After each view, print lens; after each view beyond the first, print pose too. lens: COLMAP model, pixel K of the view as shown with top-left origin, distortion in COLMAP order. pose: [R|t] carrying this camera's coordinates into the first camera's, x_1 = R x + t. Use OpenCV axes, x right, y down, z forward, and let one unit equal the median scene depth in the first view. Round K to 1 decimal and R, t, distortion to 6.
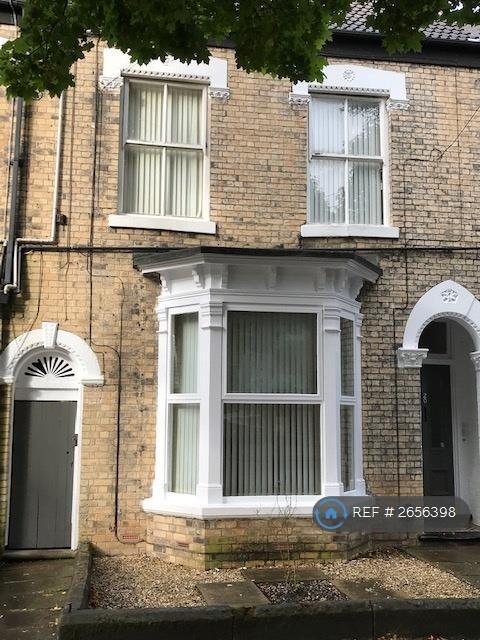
lens RADIAL K [[718.2, 0, 240.1], [0, 718.2, 319.2], [0, 0, 1]] dist [0.003426, 0.000000]
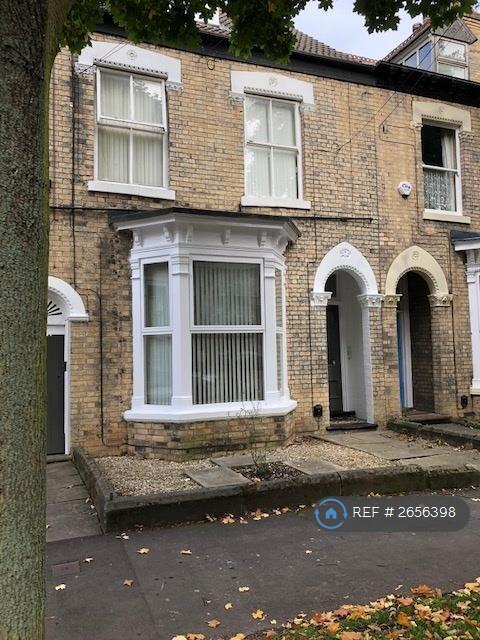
lens RADIAL K [[527.6, 0, 240.5], [0, 527.6, 321.0], [0, 0, 1]] dist [-0.007276, -0.009325]
pose [[0.974138, -0.014310, 0.225502, -0.135615], [-0.001992, 0.997410, 0.071898, 0.025107], [-0.225947, -0.070487, 0.971586, 0.065196]]
